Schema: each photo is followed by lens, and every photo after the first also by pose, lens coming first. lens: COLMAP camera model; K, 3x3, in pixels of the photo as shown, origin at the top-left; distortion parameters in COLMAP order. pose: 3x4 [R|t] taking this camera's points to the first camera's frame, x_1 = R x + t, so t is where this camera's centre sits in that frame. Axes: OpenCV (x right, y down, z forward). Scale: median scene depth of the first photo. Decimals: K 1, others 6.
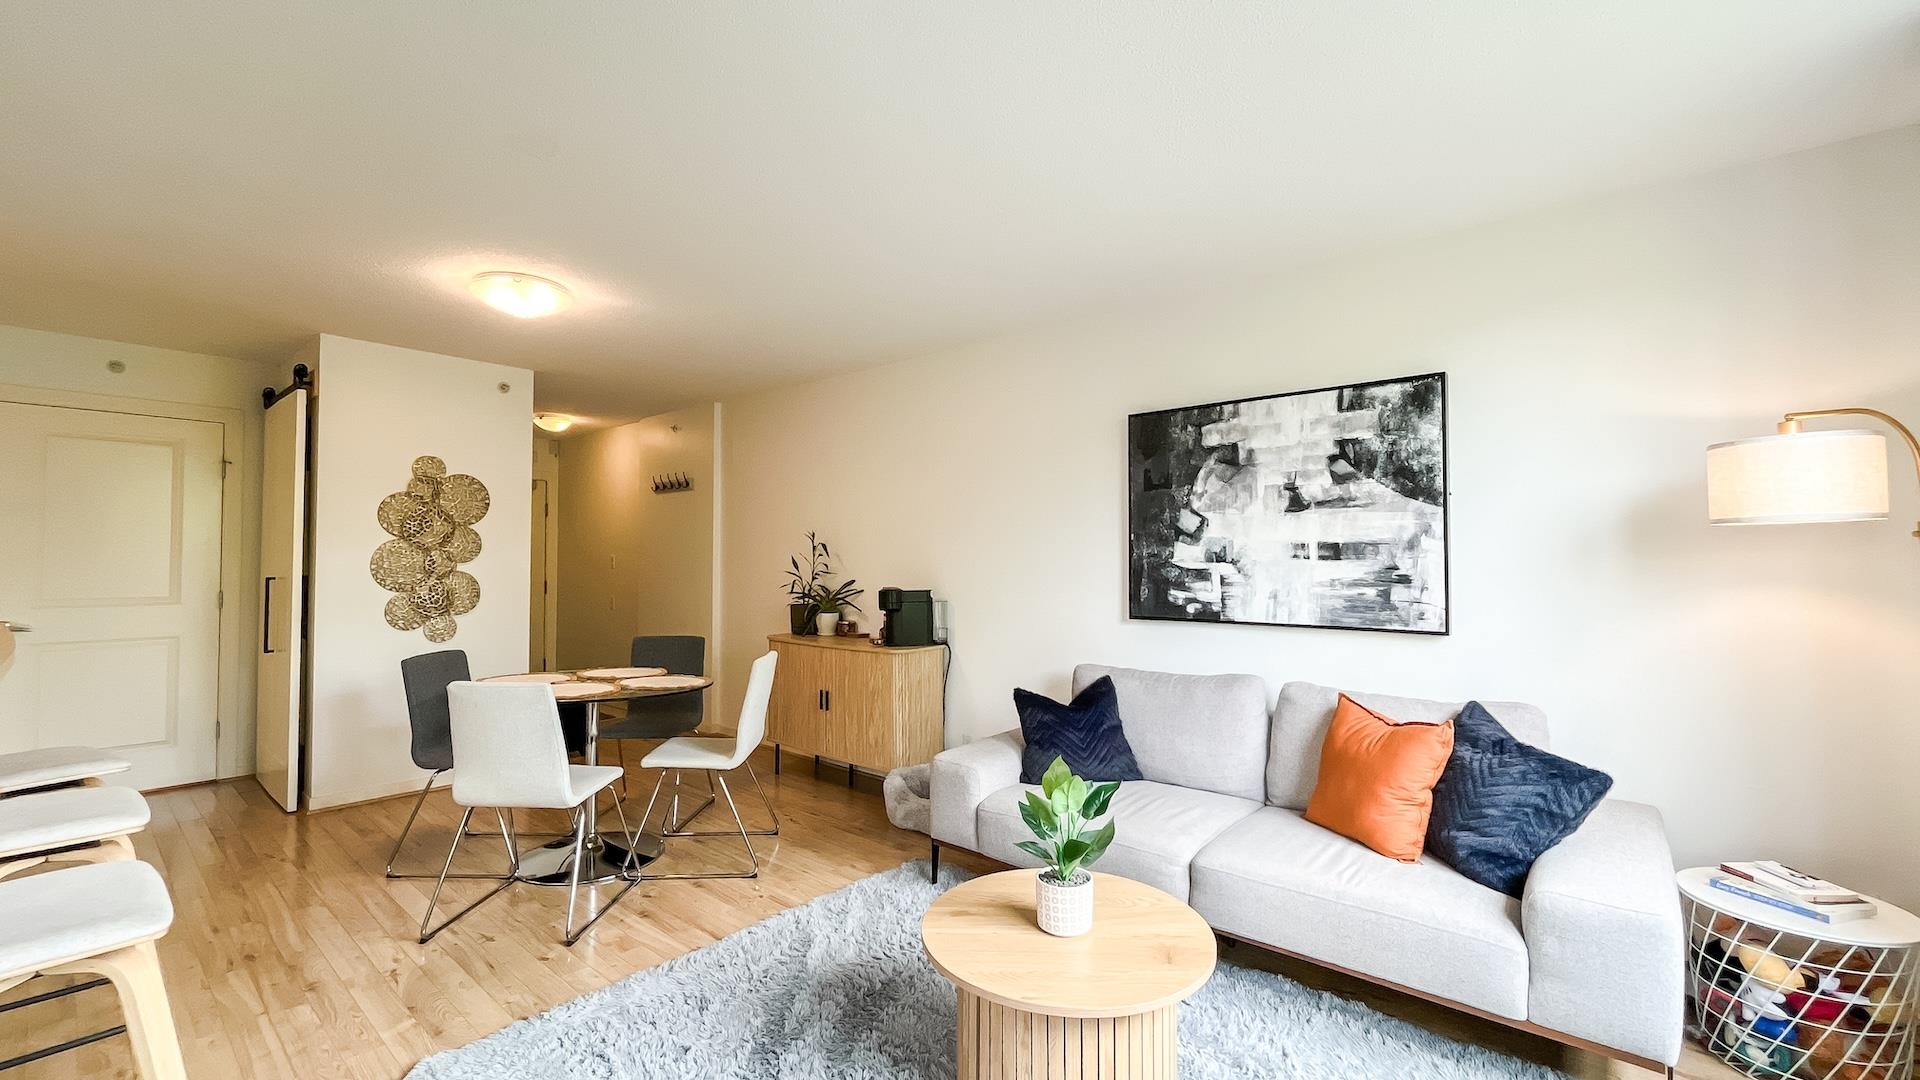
lens RADIAL K [[773.2, 0, 955.3], [0, 773.2, 542.6], [0, 0, 1]] dist [-0.003131, -0.000590]
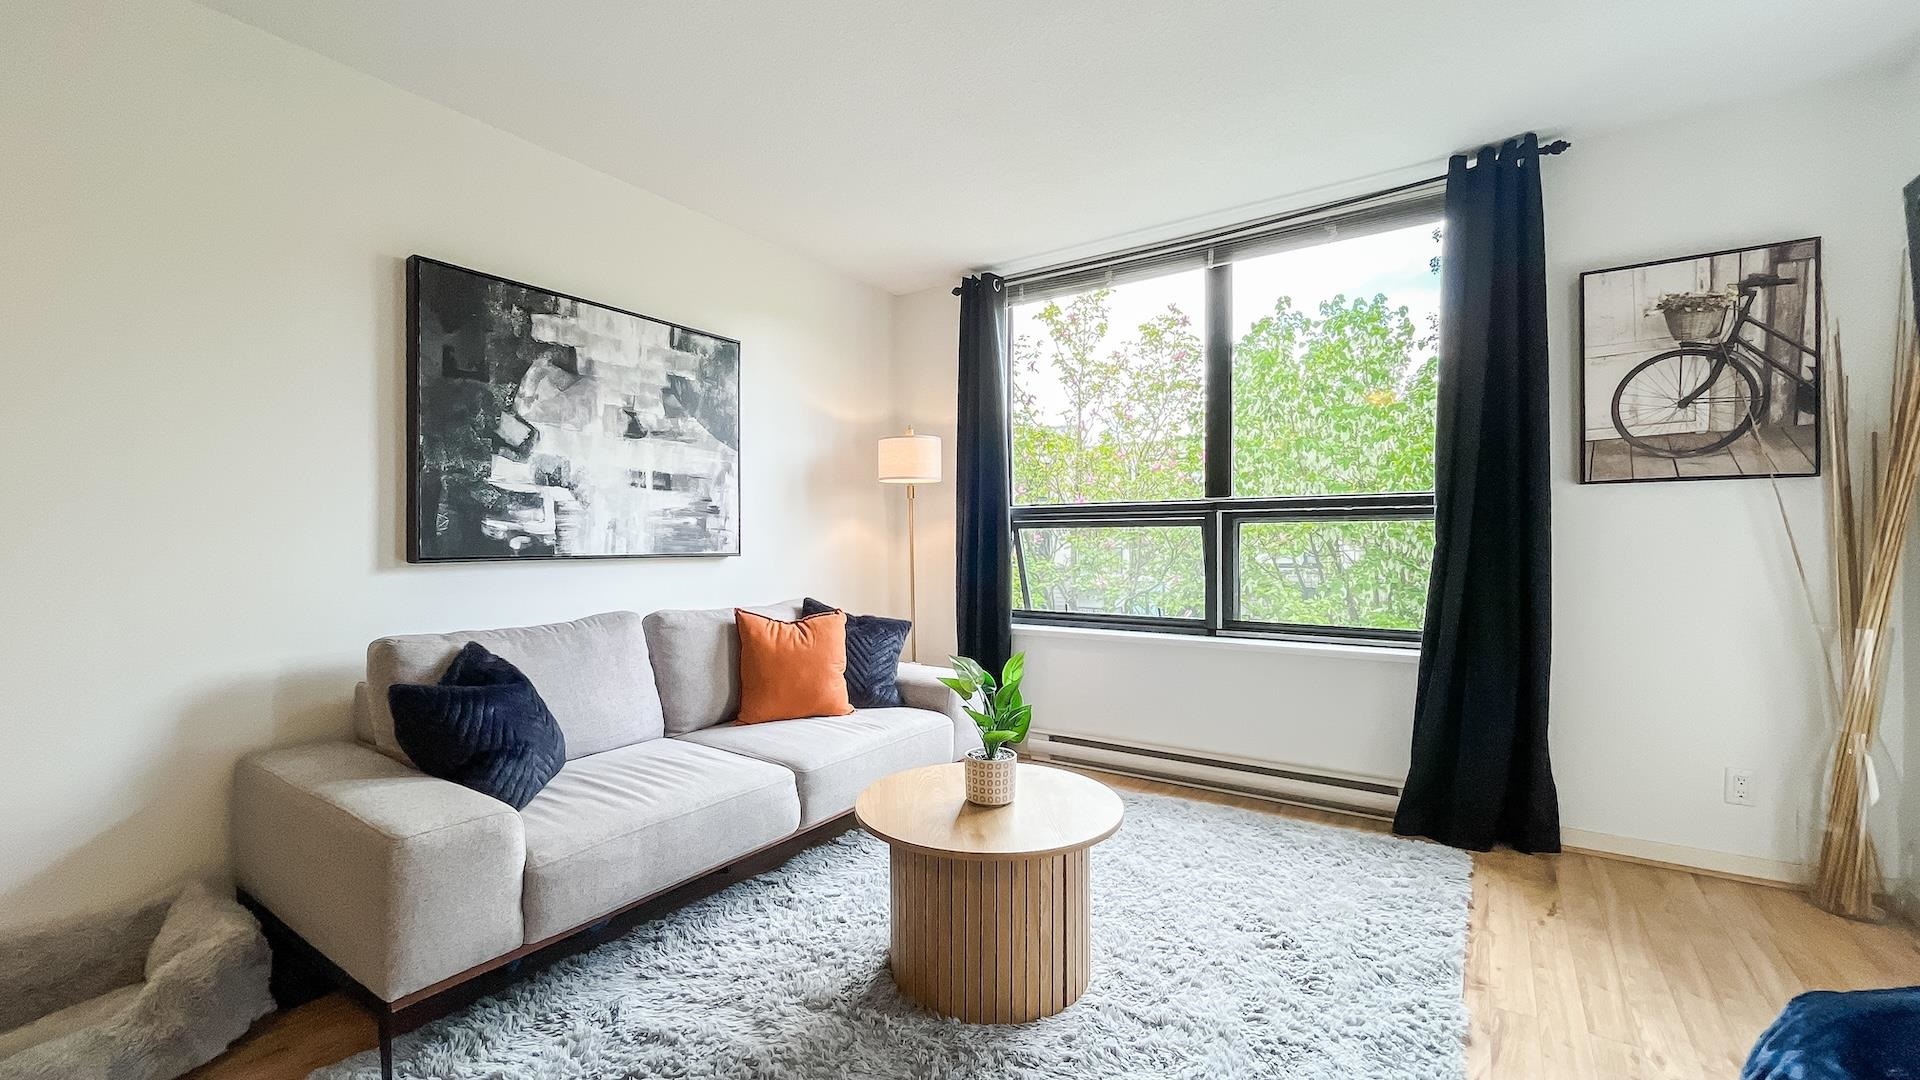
lens RADIAL K [[773.2, 0, 955.3], [0, 773.2, 542.6], [0, 0, 1]] dist [-0.003131, -0.000590]
pose [[-0.109263, -0.002263, 0.994010, -0.537025], [-0.023958, 0.999713, -0.000358, 0.077811], [-0.993724, -0.023854, -0.109286, 0.677477]]
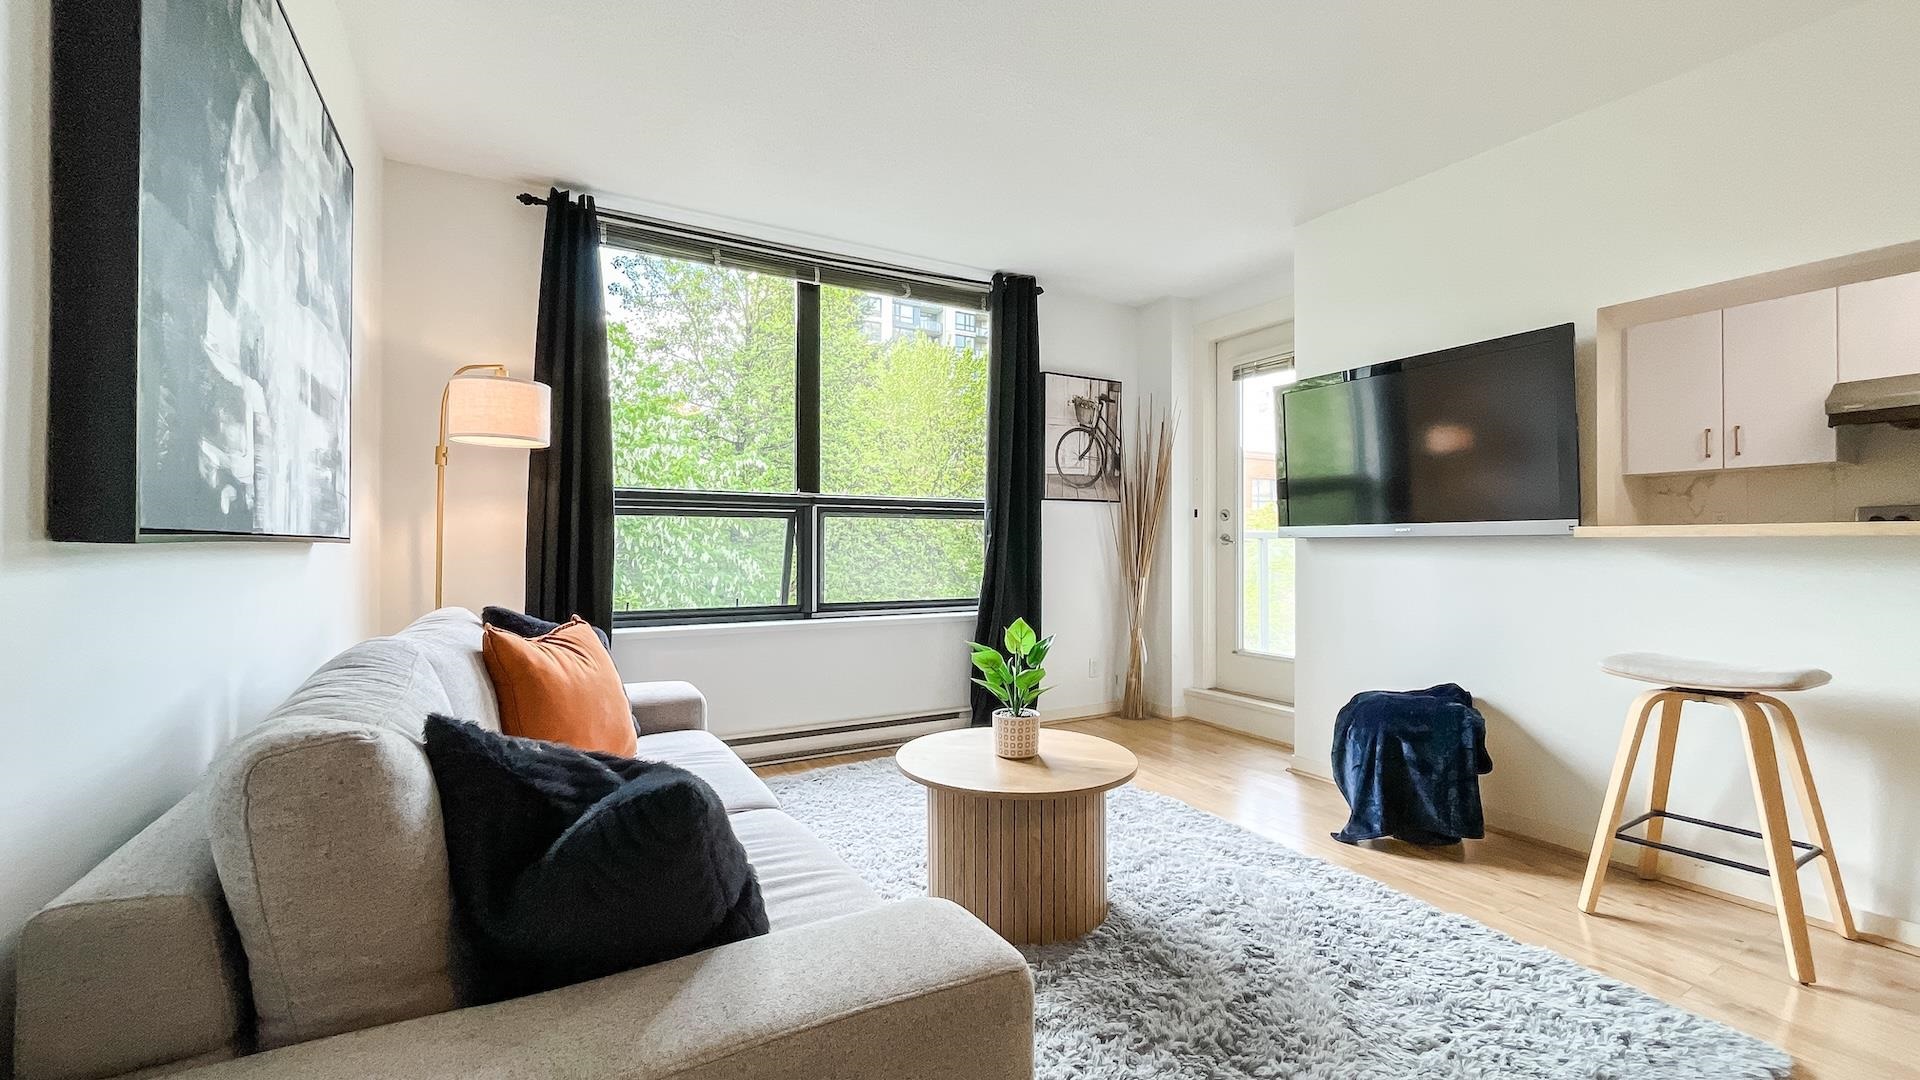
lens RADIAL K [[773.2, 0, 955.3], [0, 773.2, 542.6], [0, 0, 1]] dist [-0.003131, -0.000590]
pose [[-0.938841, -0.001520, 0.344348, -0.105509], [-0.011605, 0.999562, -0.027228, 0.113615], [-0.344156, -0.029559, -0.938447, 1.257725]]
